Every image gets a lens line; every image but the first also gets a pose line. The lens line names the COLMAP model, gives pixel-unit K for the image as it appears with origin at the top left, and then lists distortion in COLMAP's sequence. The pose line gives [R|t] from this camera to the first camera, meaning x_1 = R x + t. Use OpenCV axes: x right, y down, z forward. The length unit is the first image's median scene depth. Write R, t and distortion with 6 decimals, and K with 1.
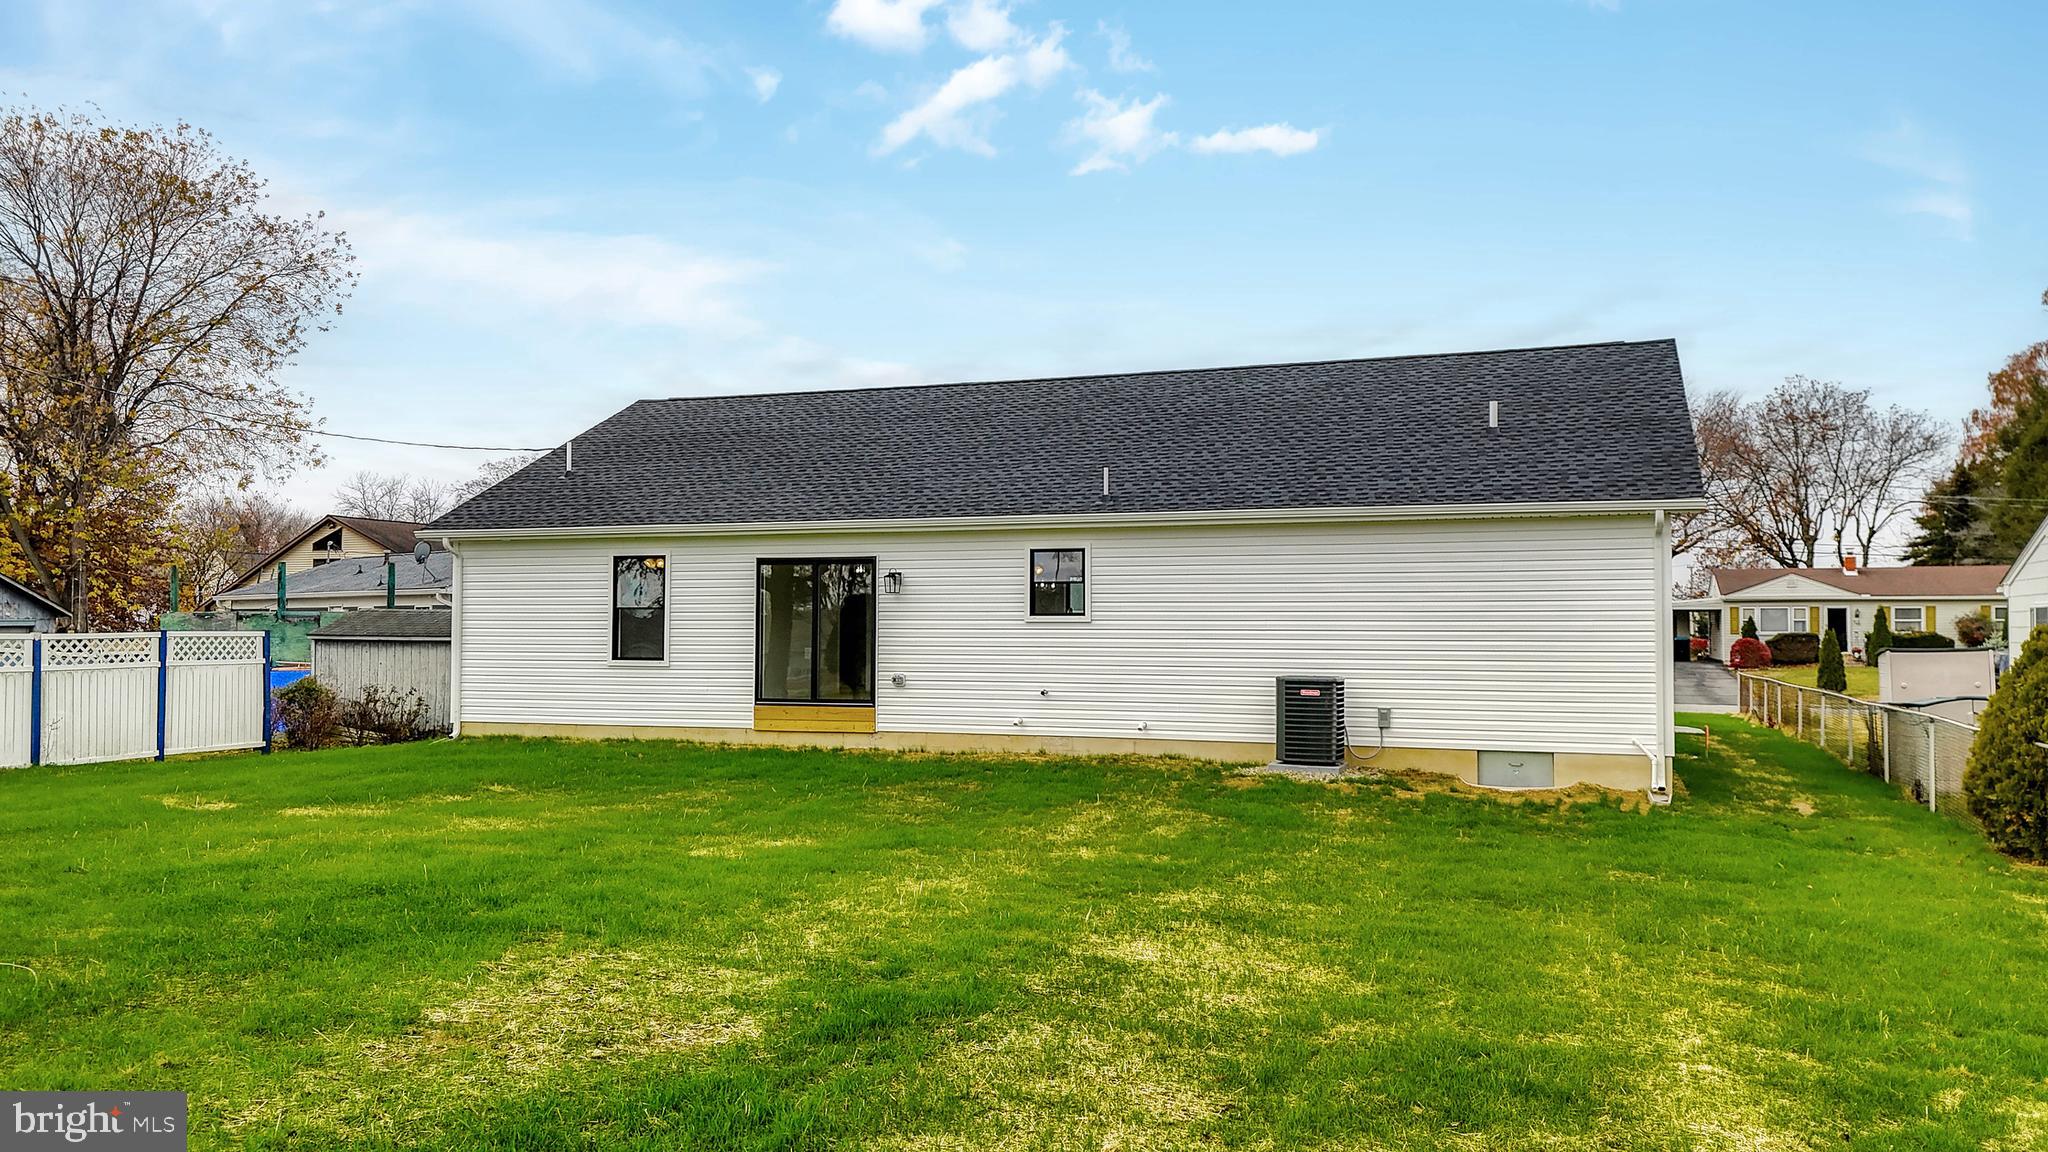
lens RADIAL K [[1504.3, 0, 1024.0], [0, 1504.3, 576.0], [0, 0, 1]] dist [0.080655, -0.084797]
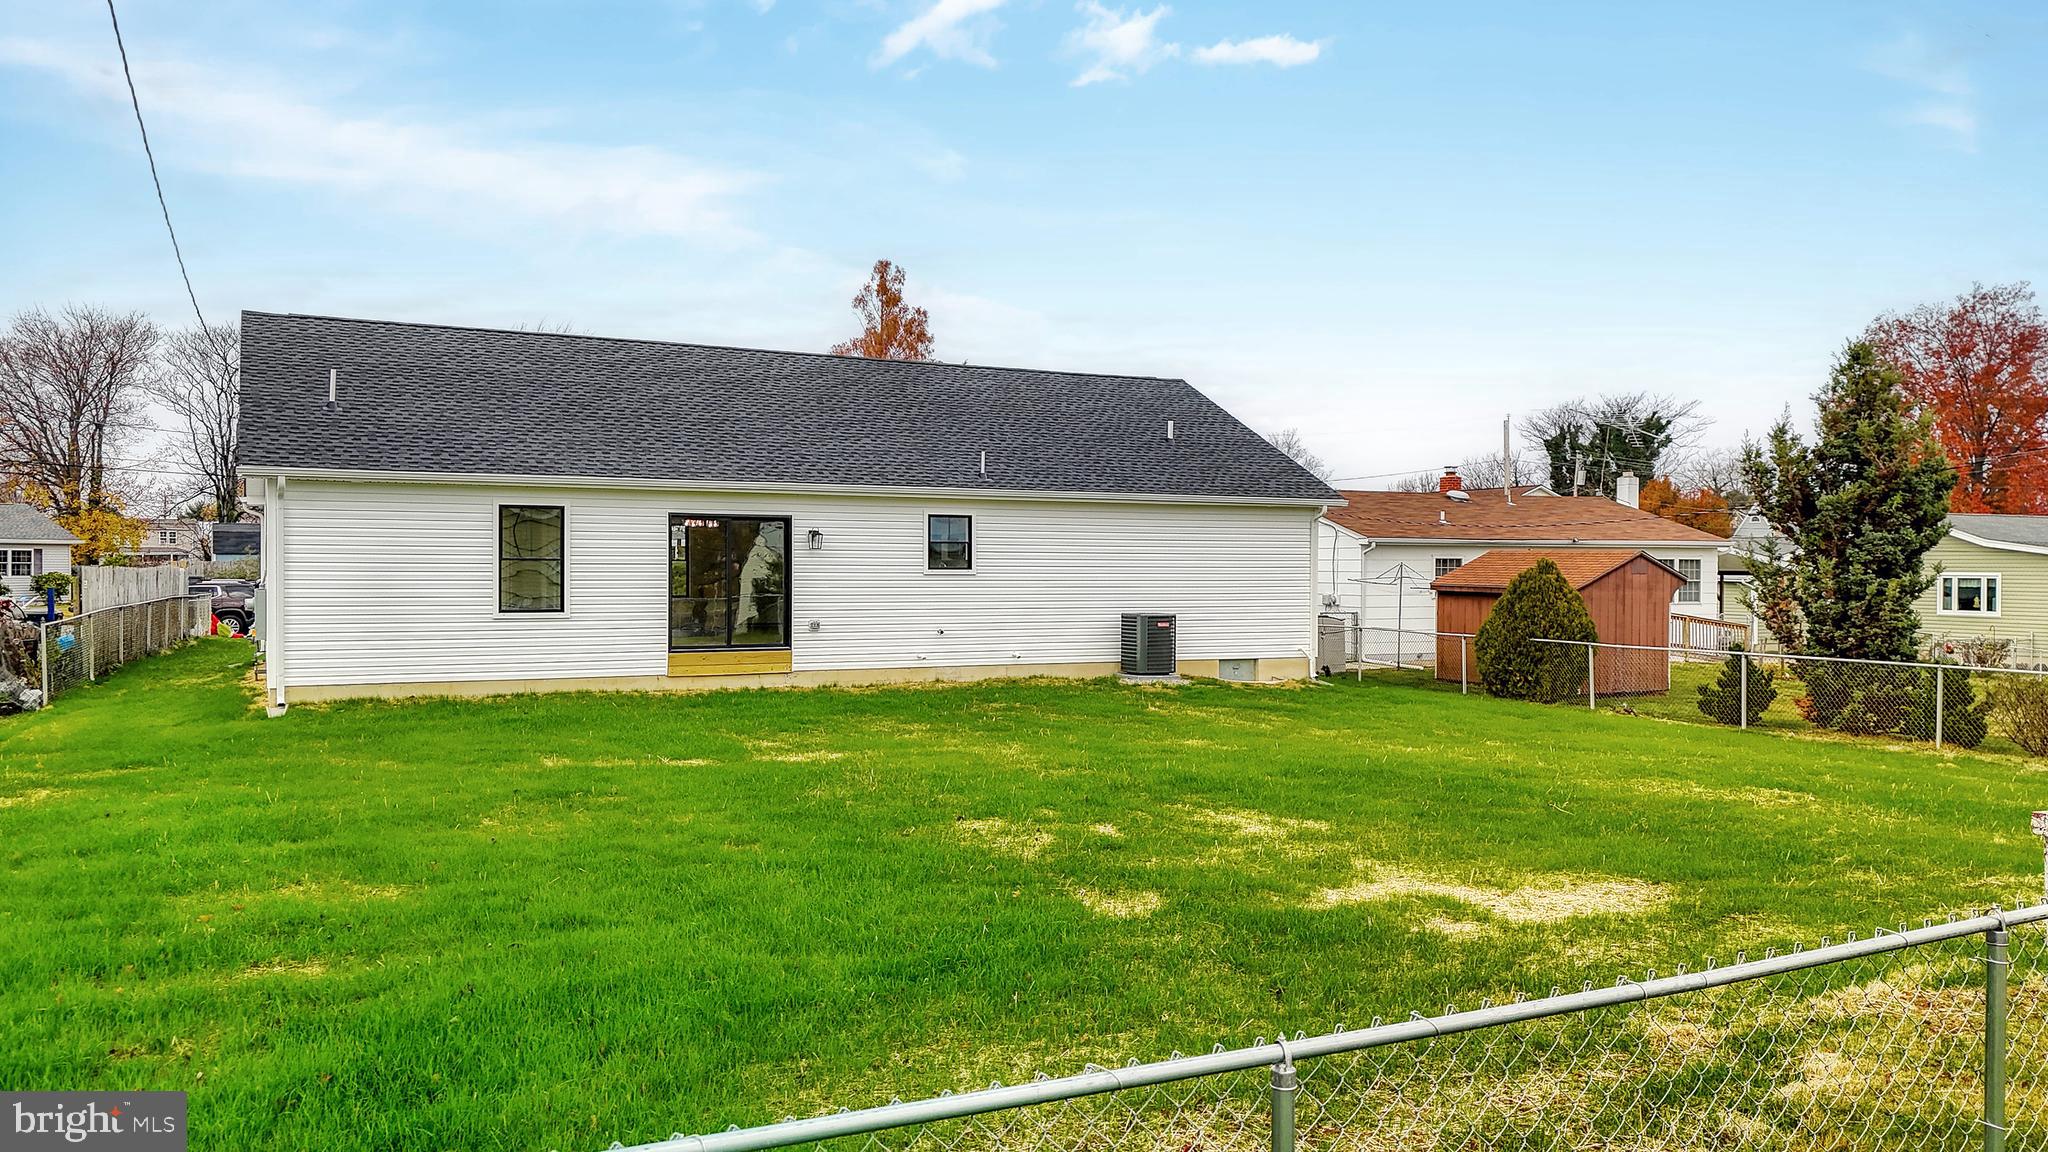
lens RADIAL K [[1504.3, 0, 1024.0], [0, 1504.3, 576.0], [0, 0, 1]] dist [0.080655, -0.084797]
pose [[0.689090, -0.004431, 0.724662, -0.822500], [-0.030390, 0.998925, 0.035006, -0.013193], [-0.724038, -0.046145, 0.688215, 0.106307]]
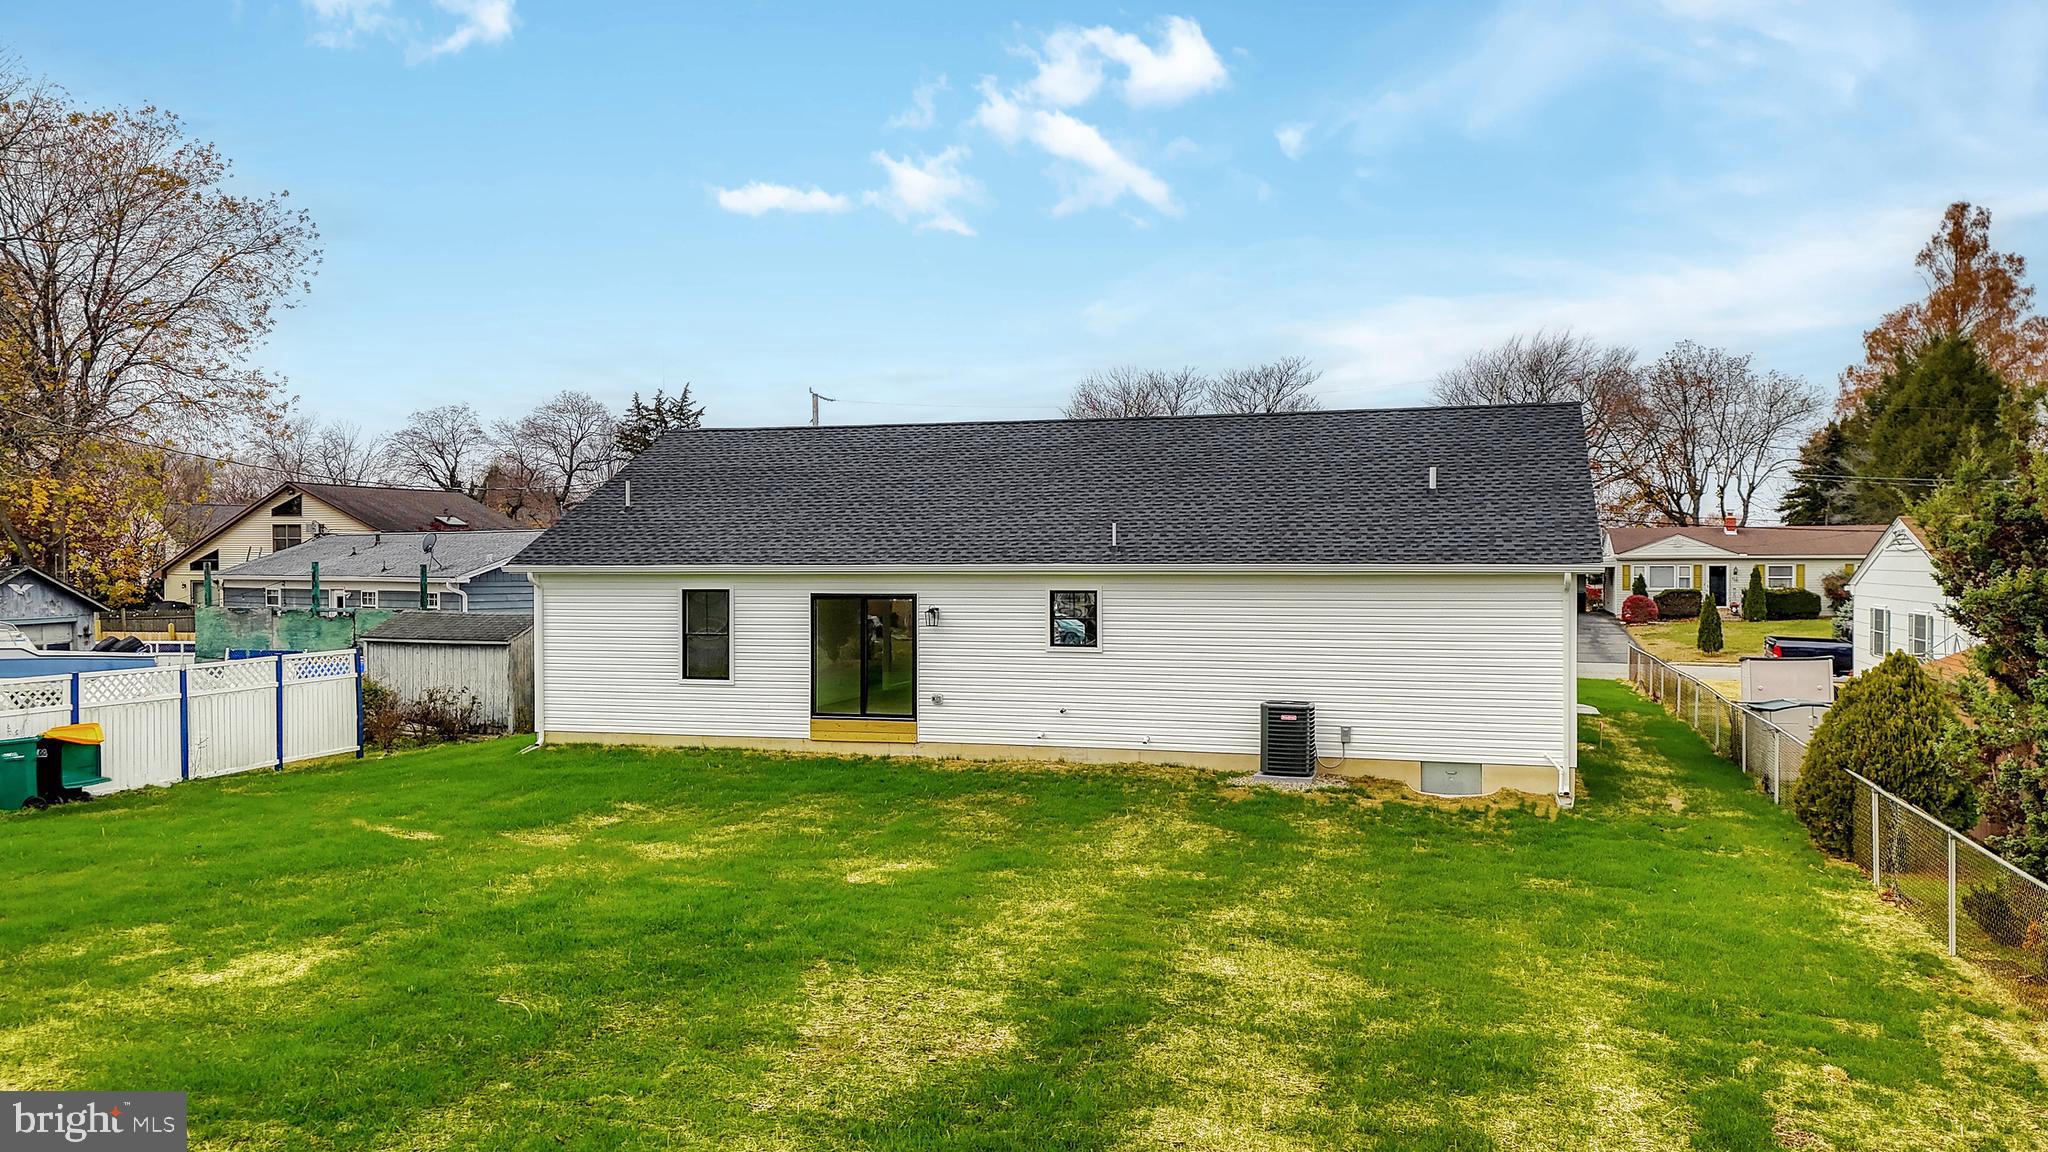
lens RADIAL K [[1504.3, 0, 1024.0], [0, 1504.3, 576.0], [0, 0, 1]] dist [0.080655, -0.084797]
pose [[0.998272, -0.006037, 0.058452, -0.086293], [0.003237, 0.998848, 0.047882, -0.086727], [-0.058674, -0.047610, 0.997141, -0.185819]]
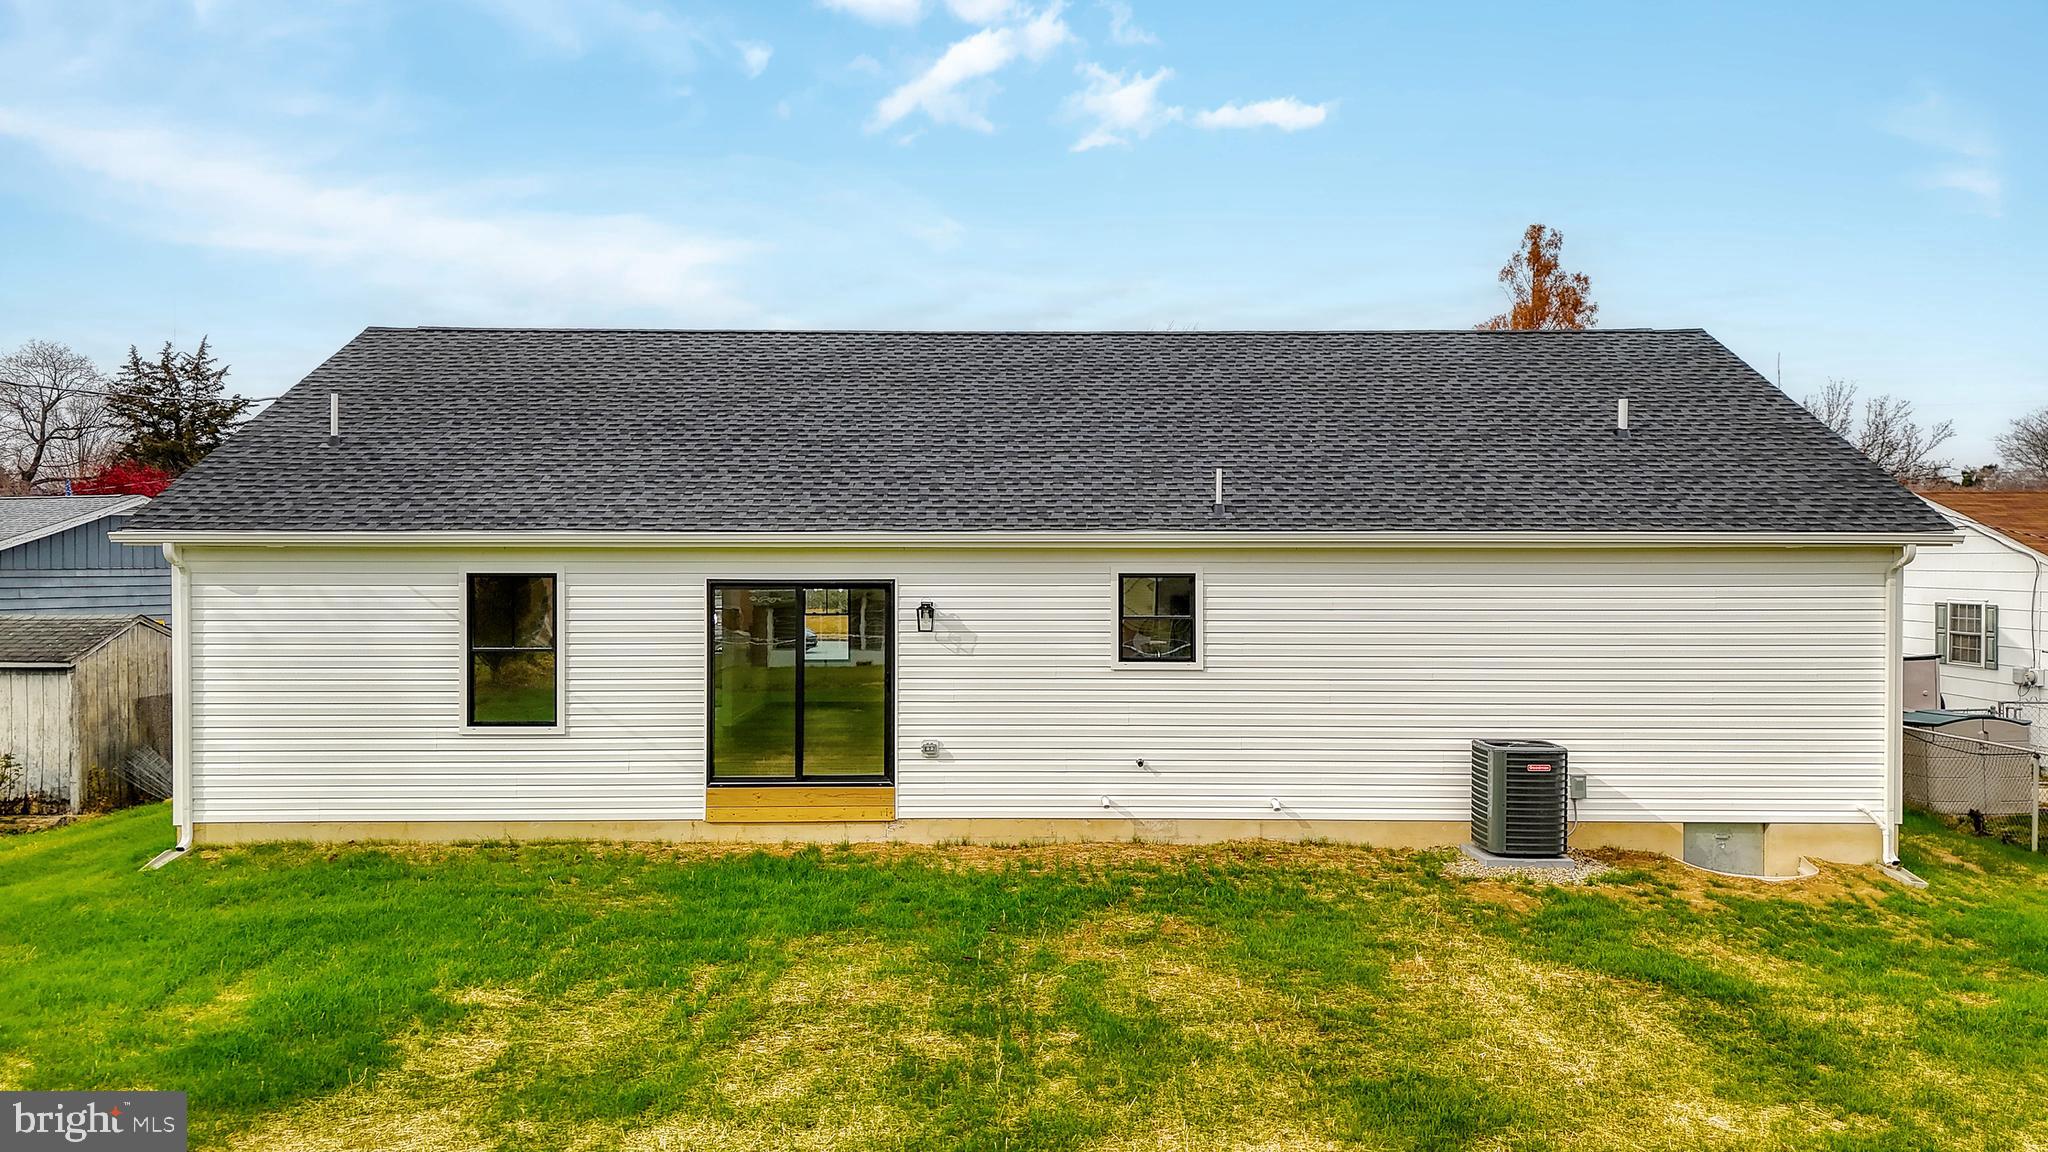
lens RADIAL K [[1504.3, 0, 1024.0], [0, 1504.3, 576.0], [0, 0, 1]] dist [0.080655, -0.084797]
pose [[0.938471, -0.006613, 0.345295, -0.302707], [-0.010695, 0.998781, 0.048197, -0.052848], [-0.345193, -0.048925, 0.937256, 0.306640]]
